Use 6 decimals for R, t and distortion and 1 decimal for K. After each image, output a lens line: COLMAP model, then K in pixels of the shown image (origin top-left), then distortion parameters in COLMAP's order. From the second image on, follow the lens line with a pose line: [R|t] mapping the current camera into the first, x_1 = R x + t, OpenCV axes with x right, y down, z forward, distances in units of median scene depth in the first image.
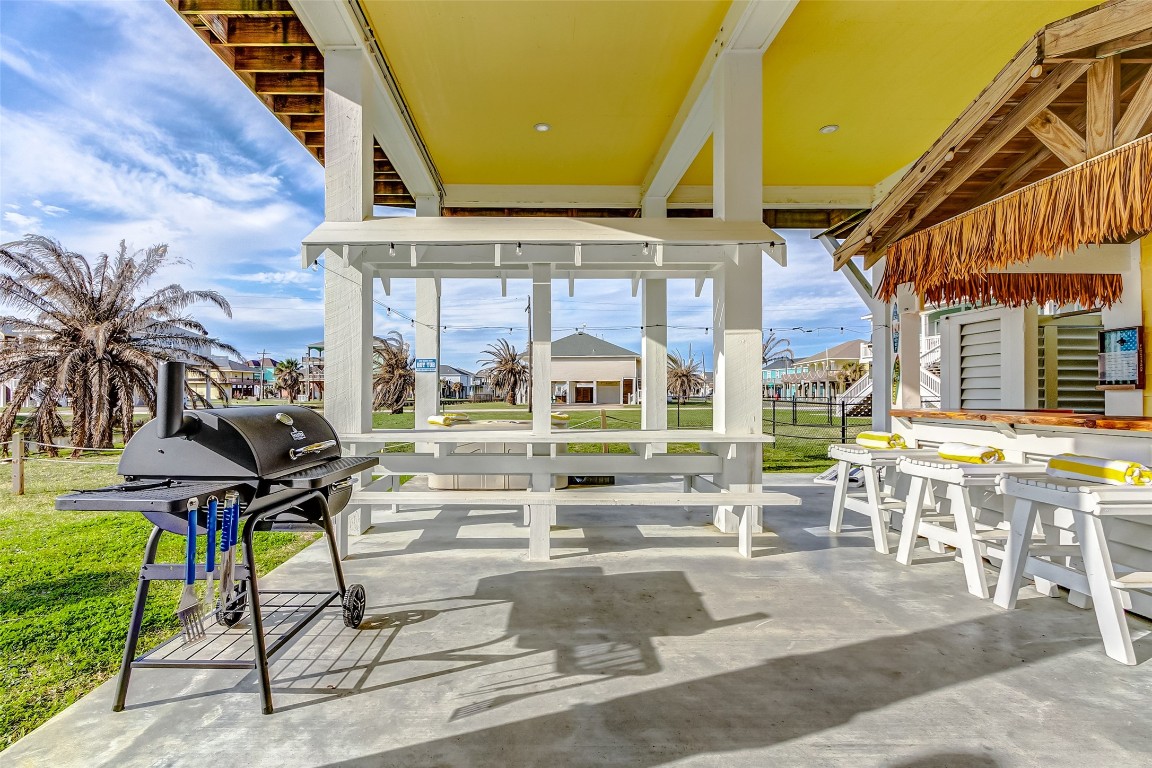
lens RADIAL K [[563.4, 0, 548.8], [0, 563.4, 388.2], [0, 0, 1]] dist [0.002033, -0.000126]
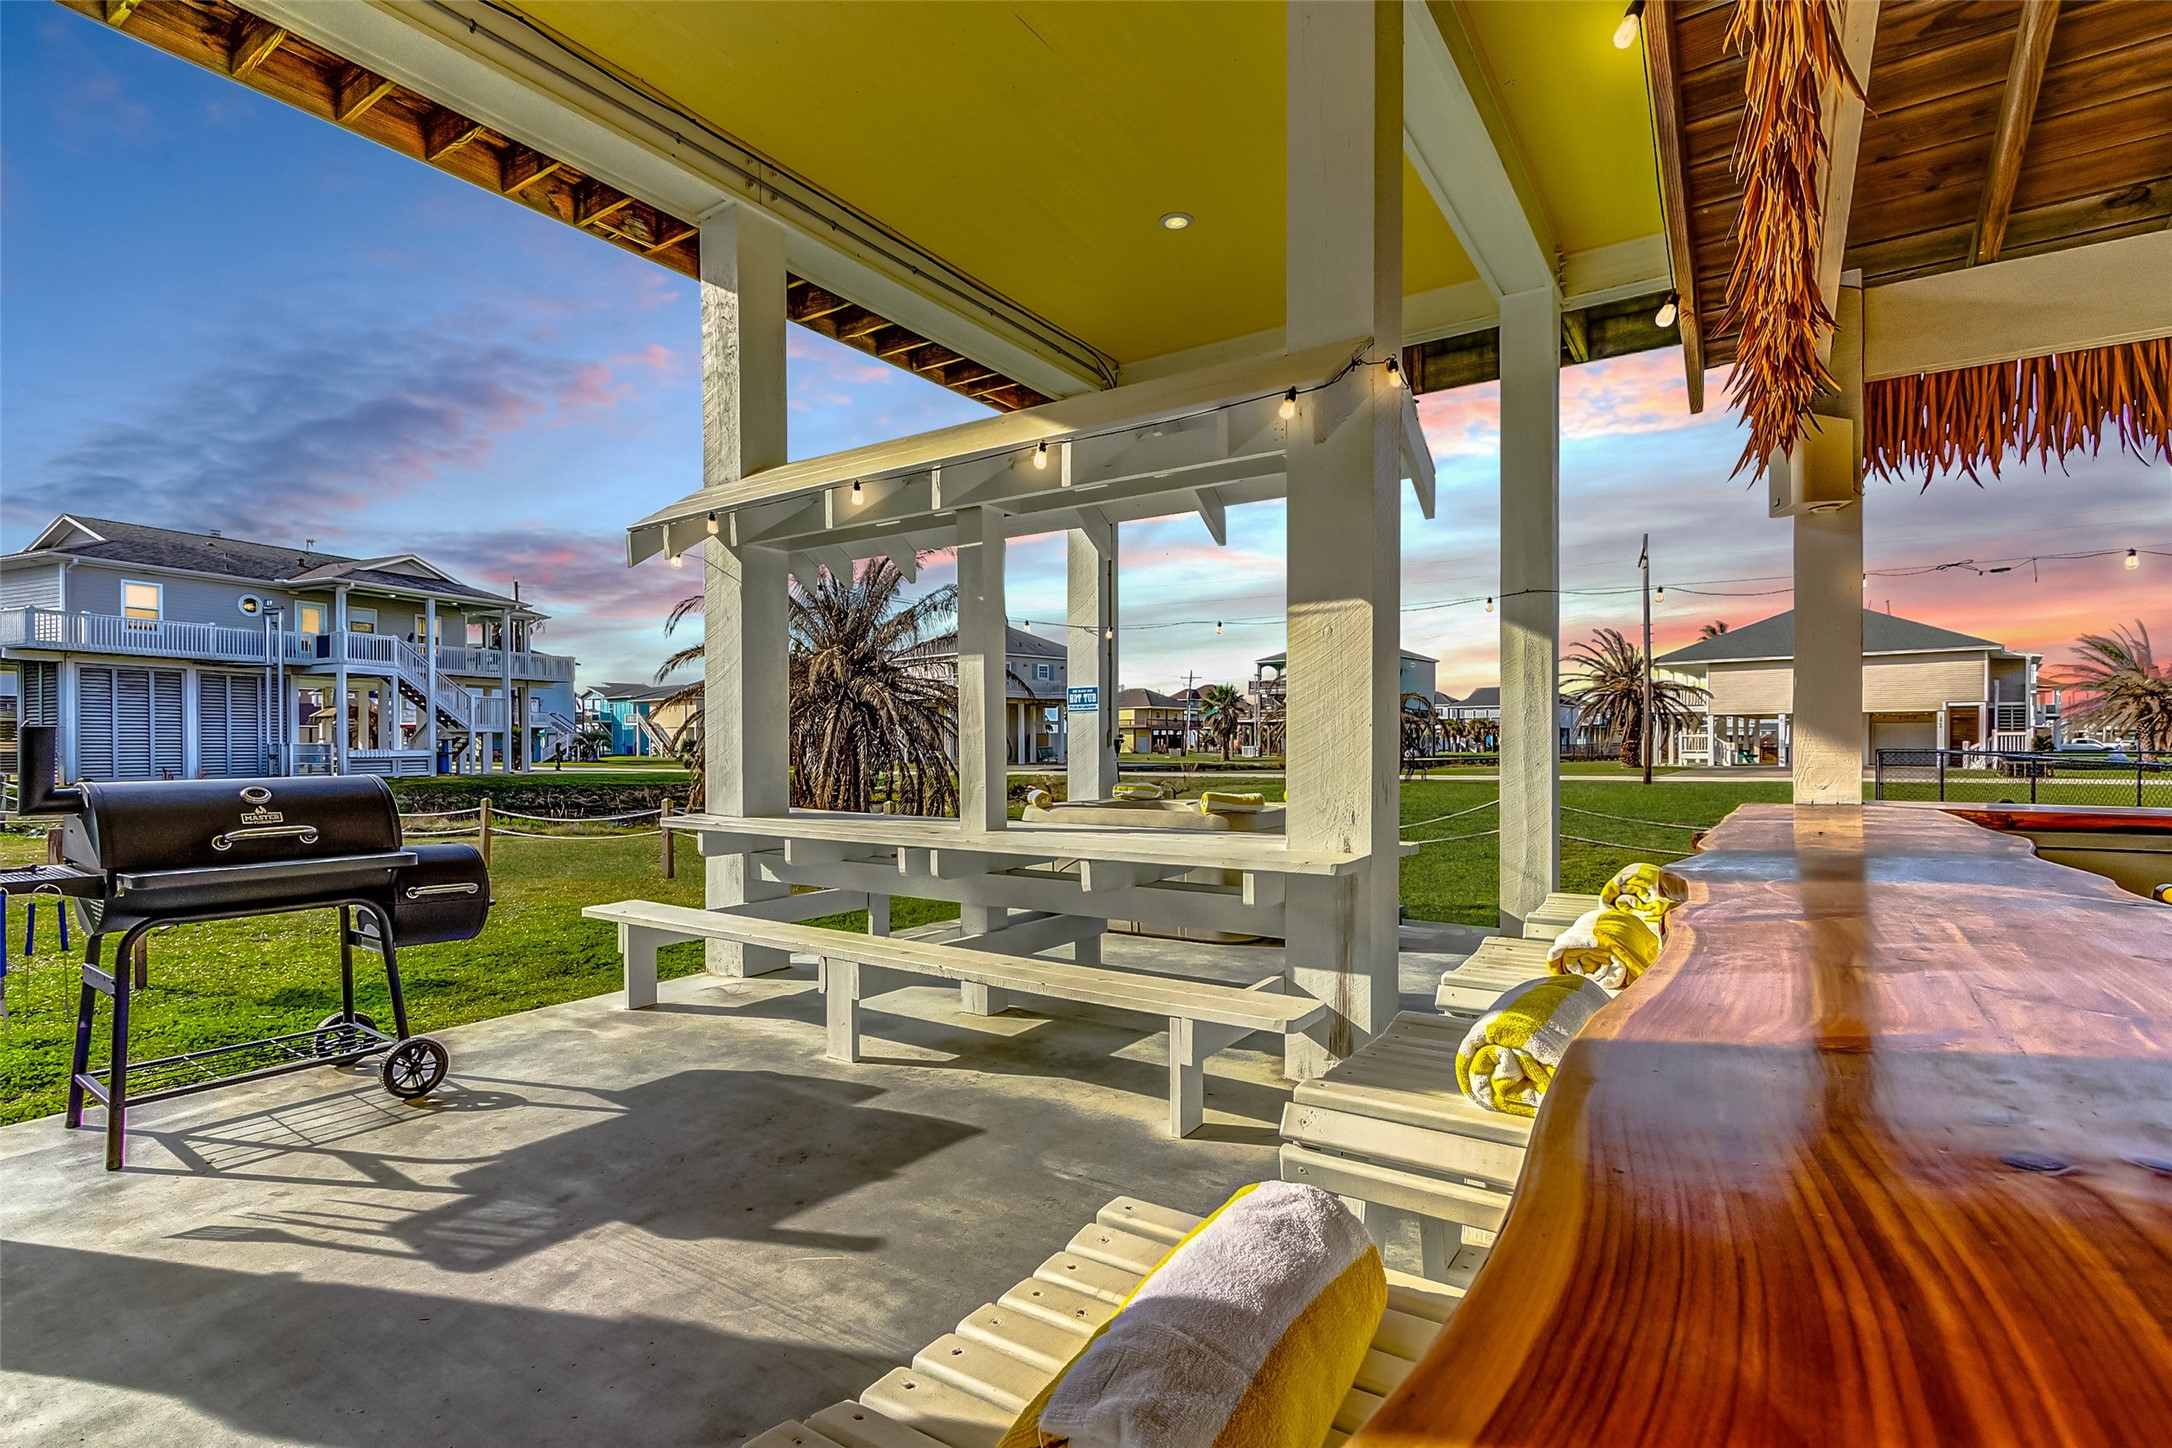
lens RADIAL K [[1037.5, 0, 1074.9], [0, 1037.5, 752.5], [0, 0, 1]] dist [0.001107, -0.001786]
pose [[0.825811, 0.001281, -0.563946, 0.772509], [0.009203, 0.999834, 0.015747, -0.008139], [0.563873, -0.018194, 0.825661, 0.312390]]
